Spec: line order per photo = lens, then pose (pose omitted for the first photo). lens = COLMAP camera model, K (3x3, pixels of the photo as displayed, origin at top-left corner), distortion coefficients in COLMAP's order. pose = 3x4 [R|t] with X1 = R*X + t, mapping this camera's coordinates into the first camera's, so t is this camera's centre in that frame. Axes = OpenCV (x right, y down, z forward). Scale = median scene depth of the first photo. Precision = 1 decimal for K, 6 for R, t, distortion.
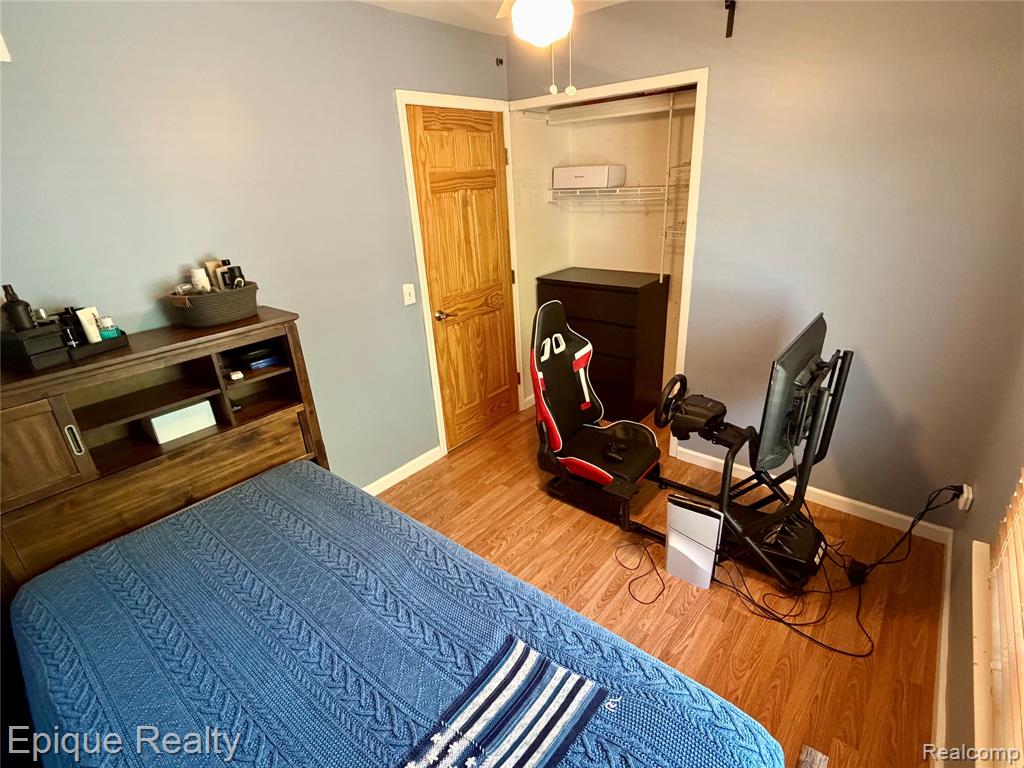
lens RADIAL K [[494.0, 0, 513.2], [0, 494.0, 383.2], [0, 0, 1]] dist [-0.000610, 0.000552]
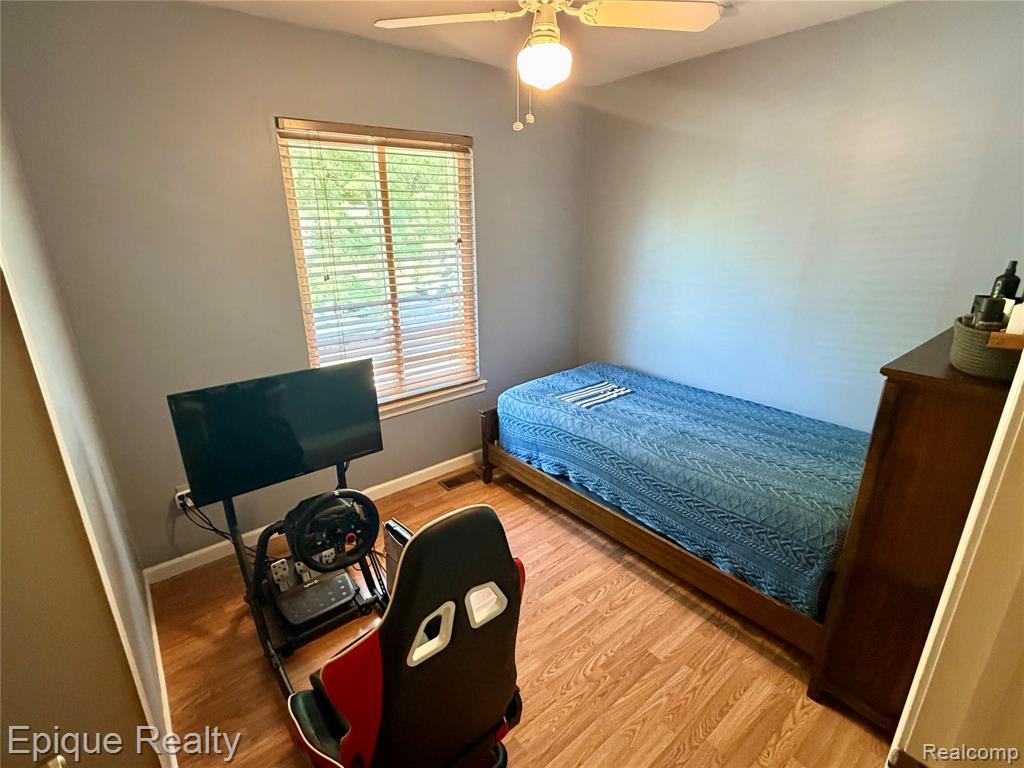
lens RADIAL K [[494.0, 0, 513.2], [0, 494.0, 383.2], [0, 0, 1]] dist [-0.000610, 0.000552]
pose [[-0.982598, -0.005802, 0.185653, -0.043176], [0.118277, 0.751128, 0.649475, -0.515728], [-0.143218, 0.660132, -0.737370, 1.282620]]
